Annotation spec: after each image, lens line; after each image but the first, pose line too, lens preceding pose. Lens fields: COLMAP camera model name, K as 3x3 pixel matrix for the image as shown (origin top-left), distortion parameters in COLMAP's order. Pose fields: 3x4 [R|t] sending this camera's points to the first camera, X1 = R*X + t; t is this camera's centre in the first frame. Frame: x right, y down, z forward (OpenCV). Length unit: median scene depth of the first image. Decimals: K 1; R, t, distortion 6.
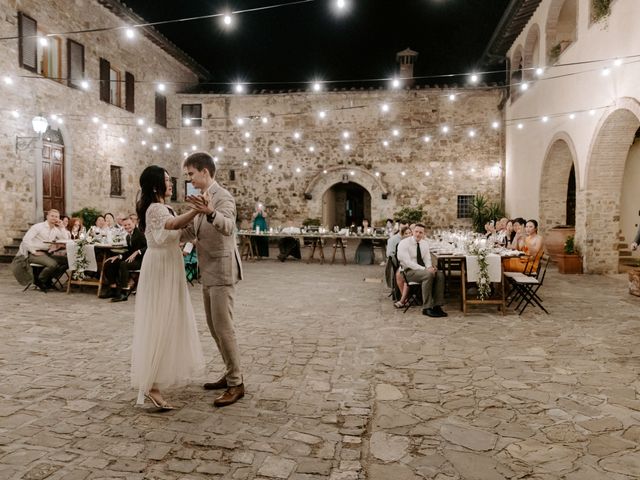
lens RADIAL K [[717.0, 0, 320.0], [0, 717.0, 240.0], [0, 0, 1]] dist [-0.005388, 0.013664]
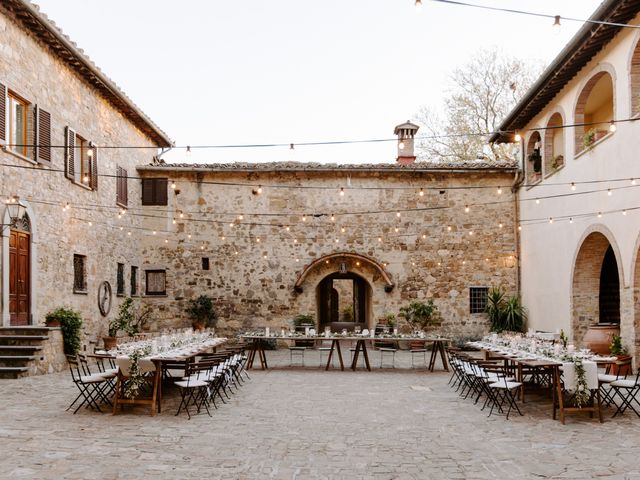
lens RADIAL K [[999.8, 0, 320.0], [0, 999.8, 240.0], [0, 0, 1]] dist [0.000109, 0.021830]
pose [[0.976160, 0.003966, 0.217014, -0.256784], [0.013333, 0.996849, -0.078191, -0.026299], [-0.216640, 0.079220, 0.973032, -0.171418]]
